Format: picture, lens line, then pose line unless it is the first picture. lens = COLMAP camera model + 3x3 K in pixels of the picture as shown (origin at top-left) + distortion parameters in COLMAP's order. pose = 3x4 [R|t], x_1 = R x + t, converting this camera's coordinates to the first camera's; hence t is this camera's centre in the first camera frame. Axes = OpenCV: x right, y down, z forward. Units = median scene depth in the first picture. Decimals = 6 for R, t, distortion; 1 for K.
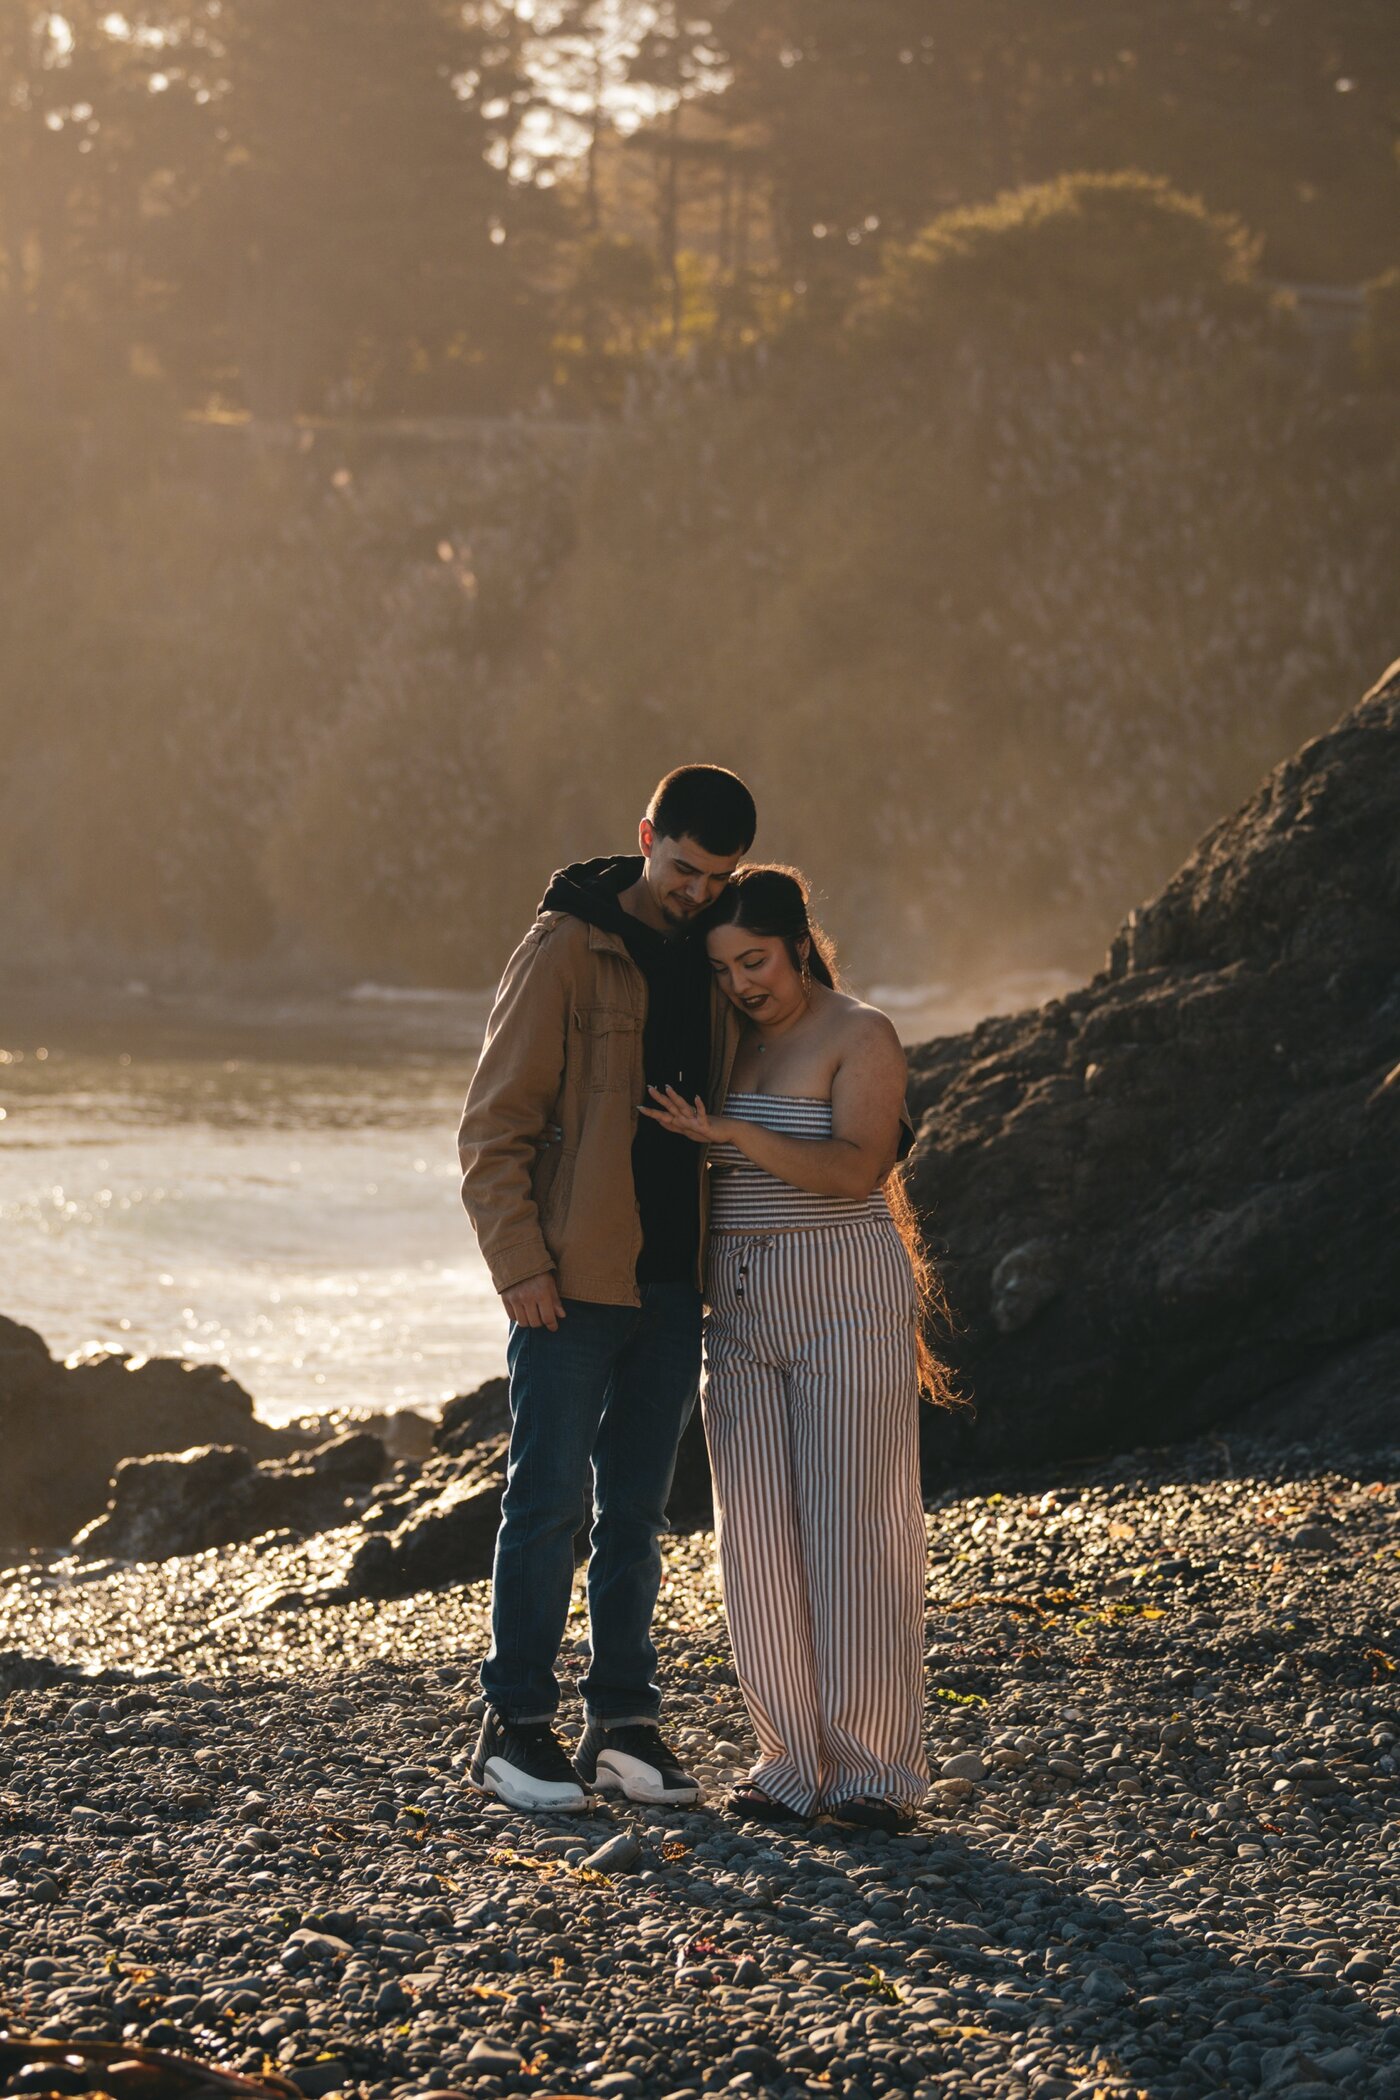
lens RADIAL K [[6179.8, 0, 700.0], [0, 6179.8, 1050.0], [0, 0, 1]] dist [0.045591, -0.091855]
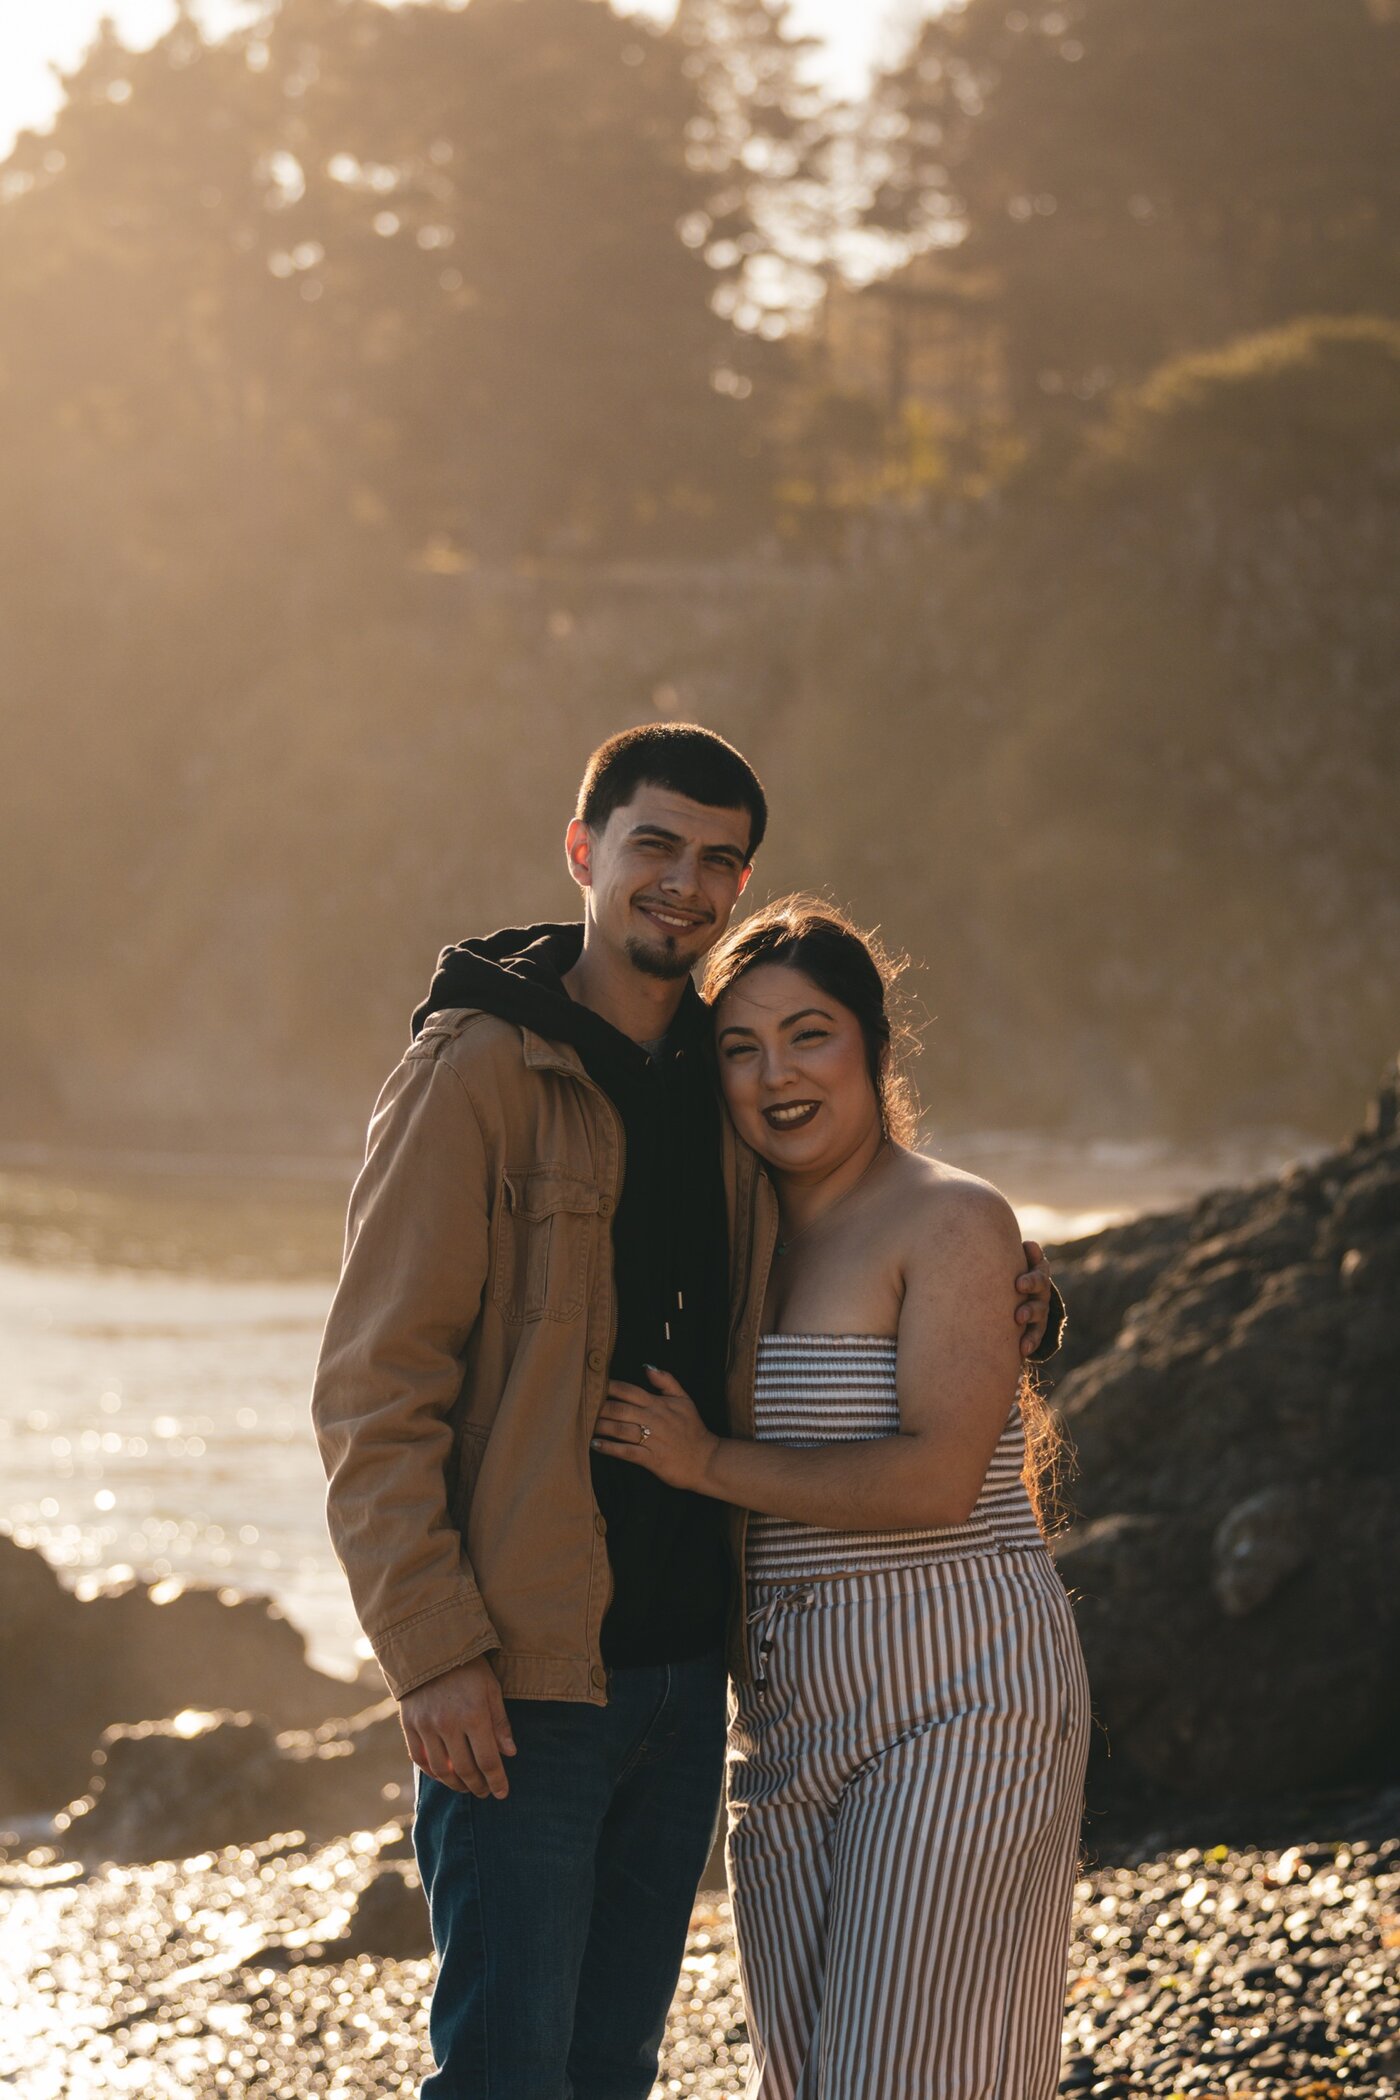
lens RADIAL K [[6179.8, 0, 700.0], [0, 6179.8, 1050.0], [0, 0, 1]] dist [0.045591, -0.091855]
pose [[0.999252, 0.013693, -0.036158, 0.010876], [-0.014597, 0.999584, -0.024867, -0.002521], [0.035803, 0.025376, 0.999037, 0.243680]]
